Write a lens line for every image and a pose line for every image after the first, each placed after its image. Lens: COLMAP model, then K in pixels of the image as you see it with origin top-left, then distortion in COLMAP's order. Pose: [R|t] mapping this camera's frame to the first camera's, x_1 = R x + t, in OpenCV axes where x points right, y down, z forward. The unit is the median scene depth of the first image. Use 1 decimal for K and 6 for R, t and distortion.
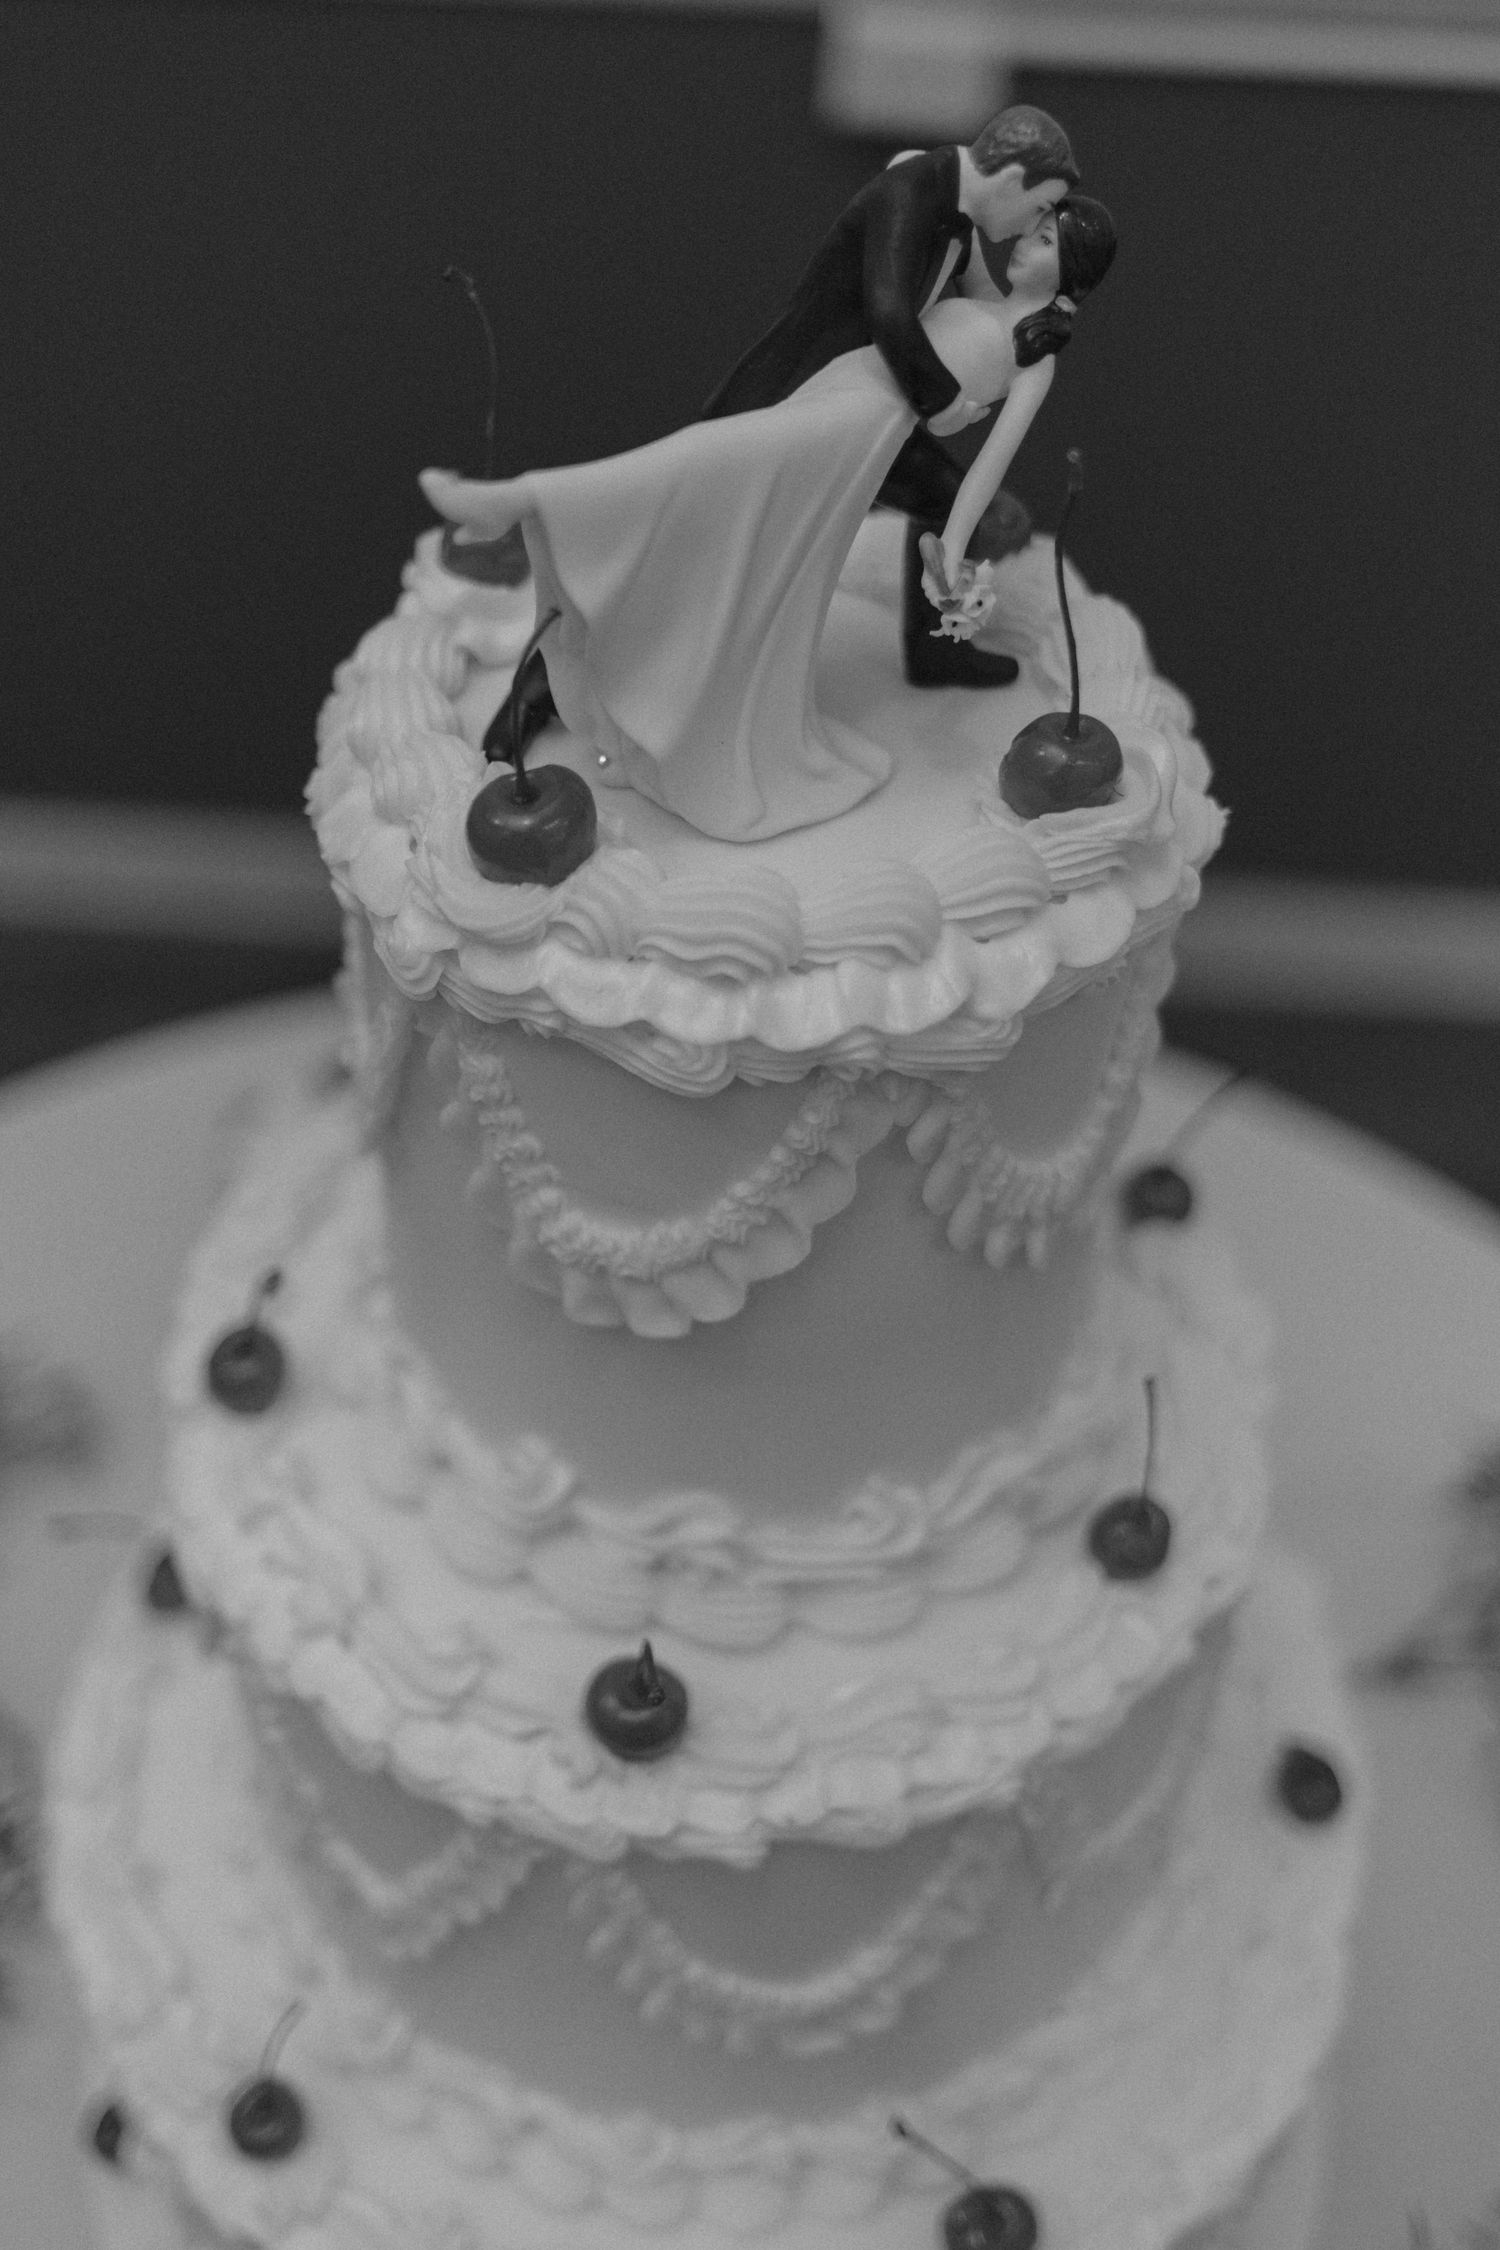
lens RADIAL K [[2274.6, 0, 750.0], [0, 2274.6, 1125.0], [0, 0, 1]] dist [0.006478, -0.003862]
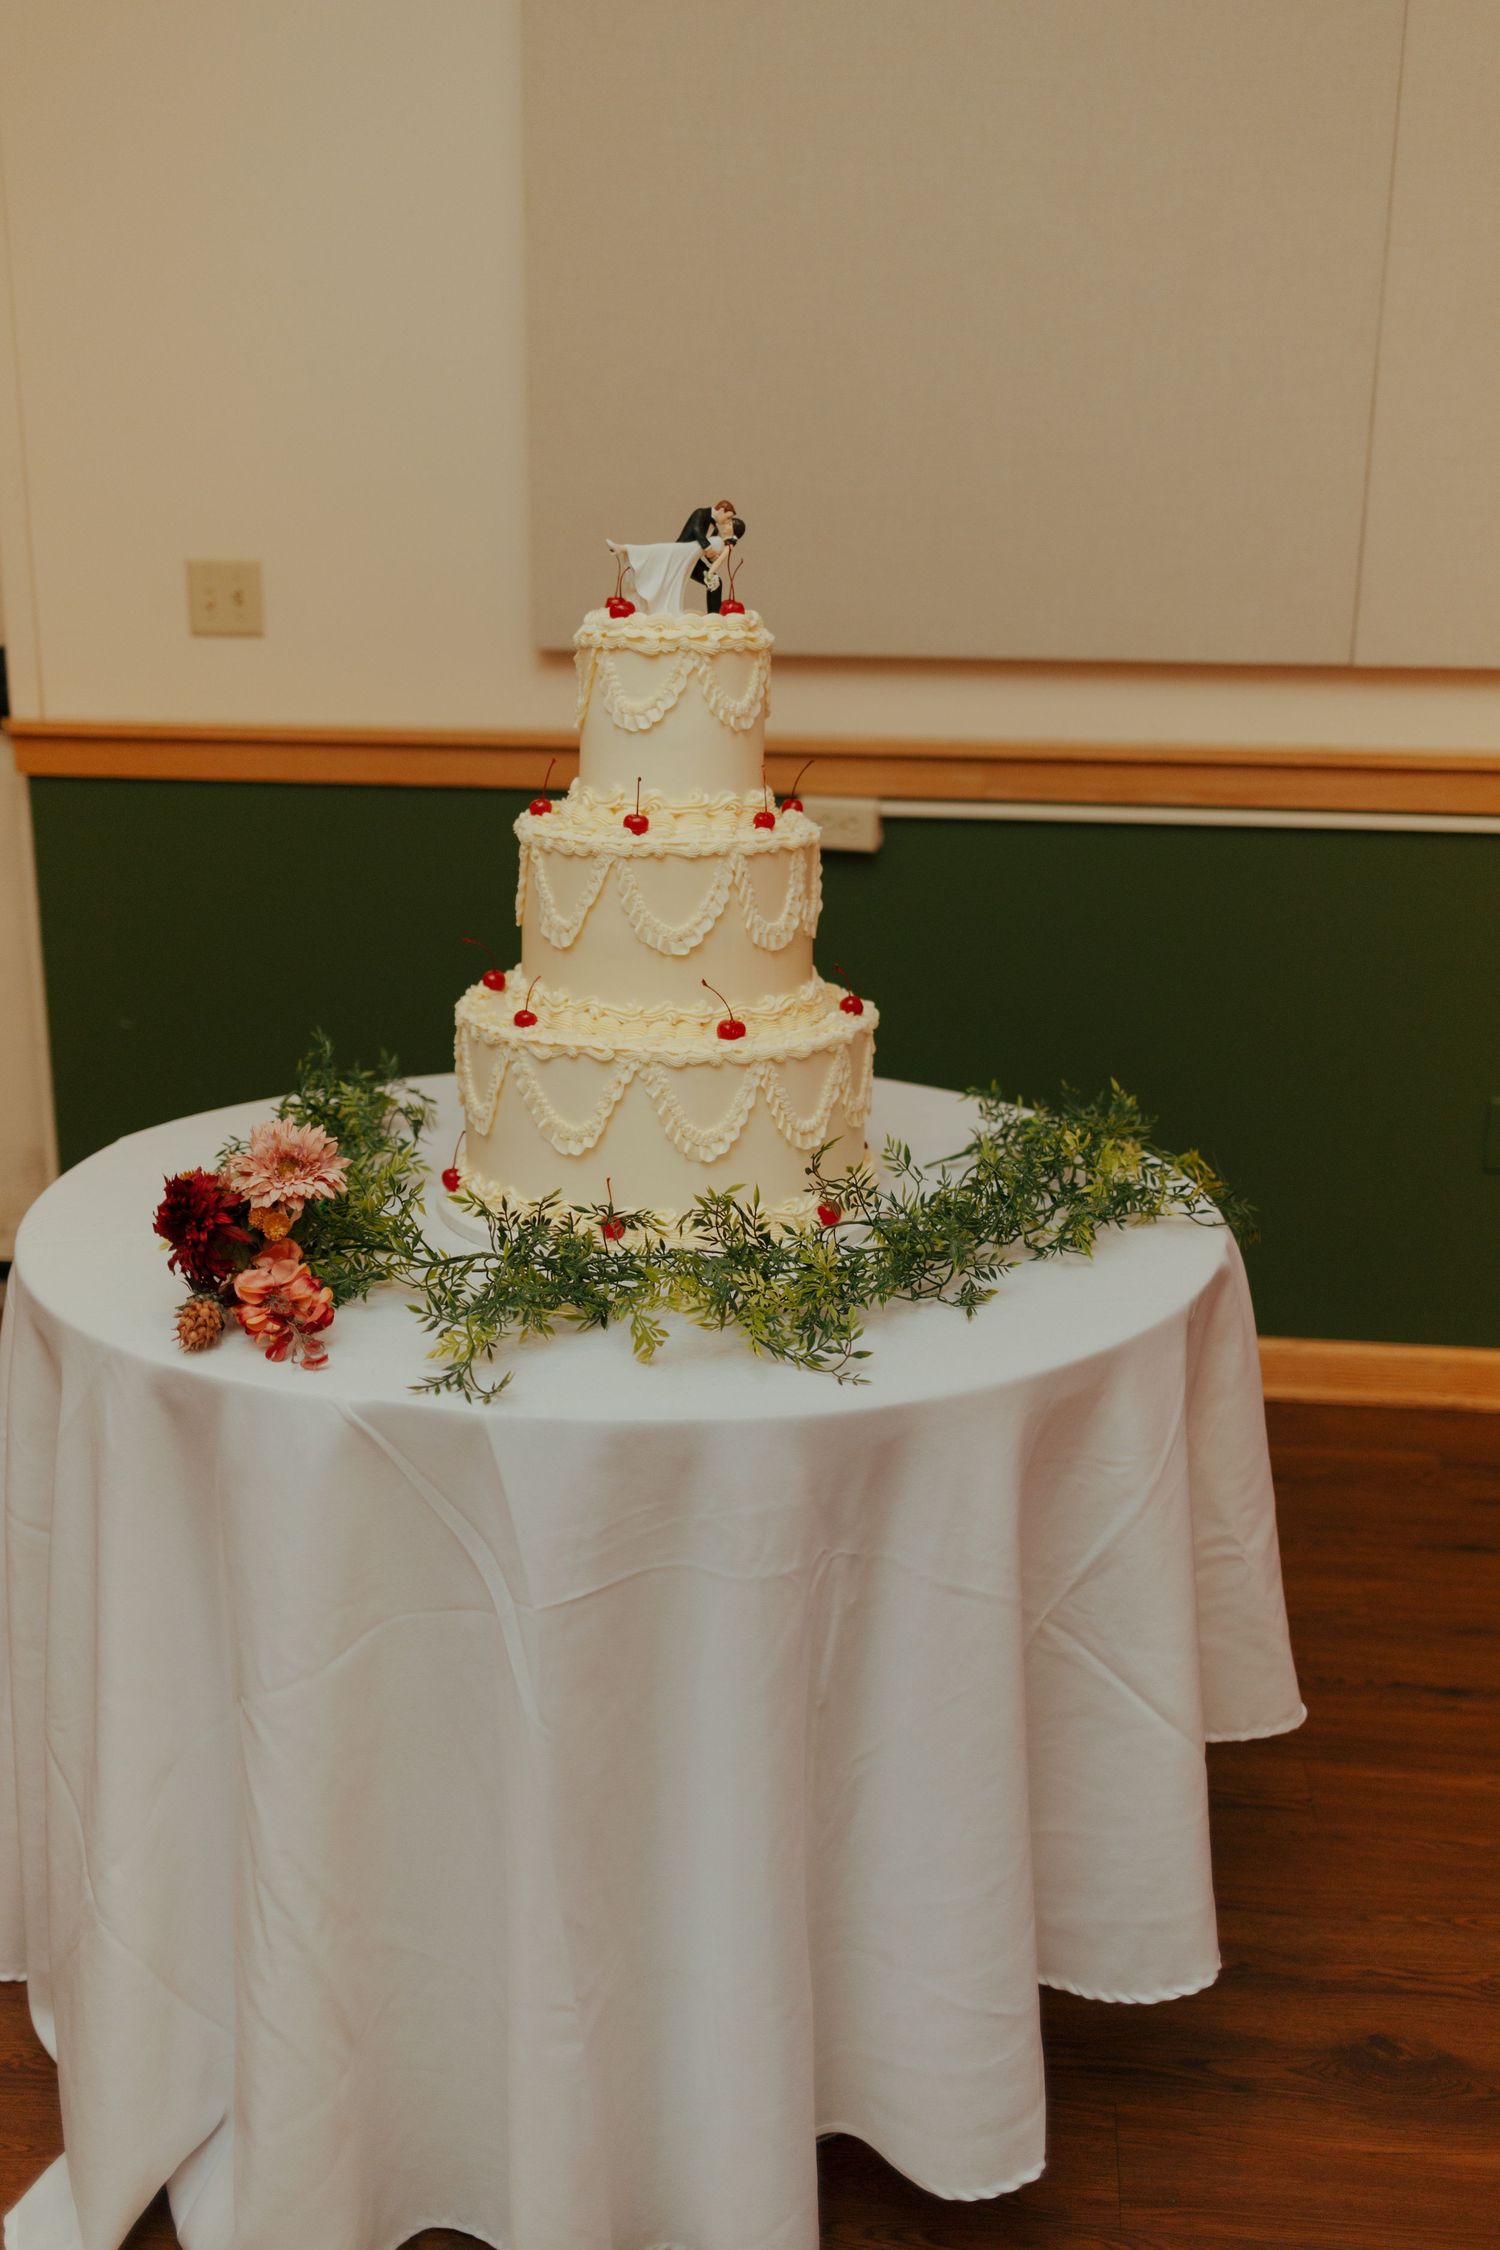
lens RADIAL K [[2274.6, 0, 750.0], [0, 2274.6, 1125.0], [0, 0, 1]] dist [0.006478, -0.003862]
pose [[0.999202, 0.003998, -0.039733, 0.363903], [-0.022467, 0.878851, -0.476568, 3.044044], [0.033013, 0.477080, 0.878240, -2.673510]]
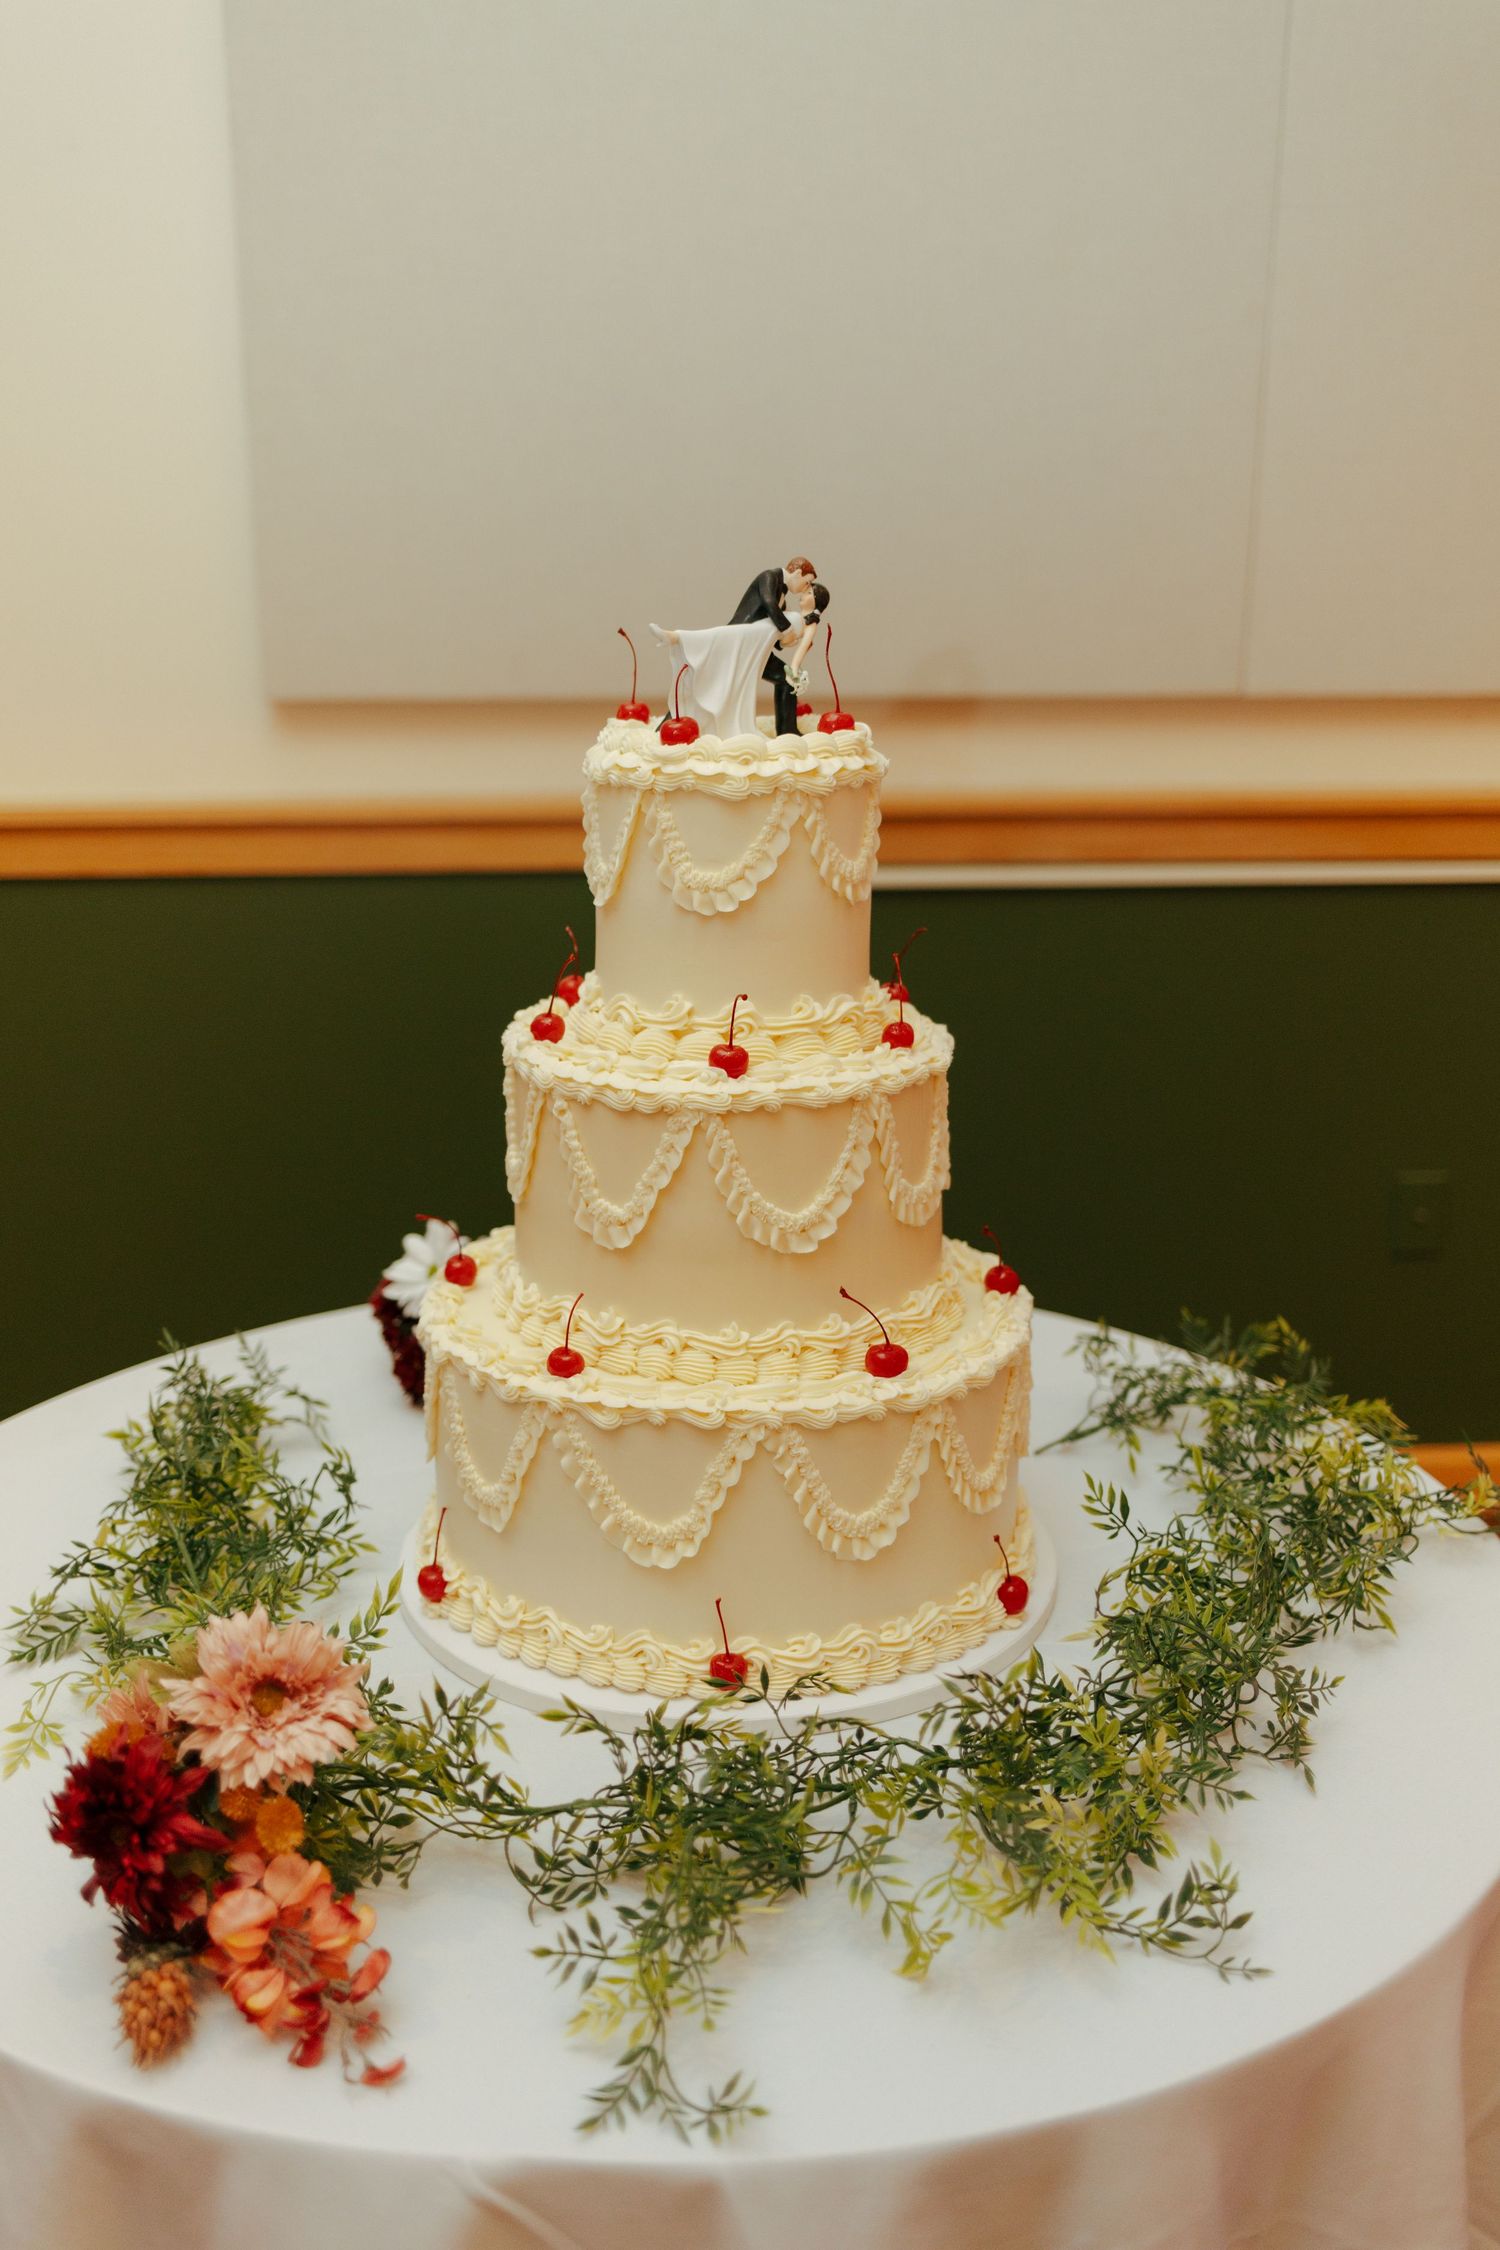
lens RADIAL K [[2244.9, 0, 777.3], [0, 2244.9, 1131.2], [0, 0, 1]] dist [-0.023241, 0.003854]
pose [[0.984451, -0.062737, 0.164075, -0.491014], [0.131026, 0.884382, -0.447997, 1.725047], [-0.116999, 0.462529, 0.878851, -1.487396]]
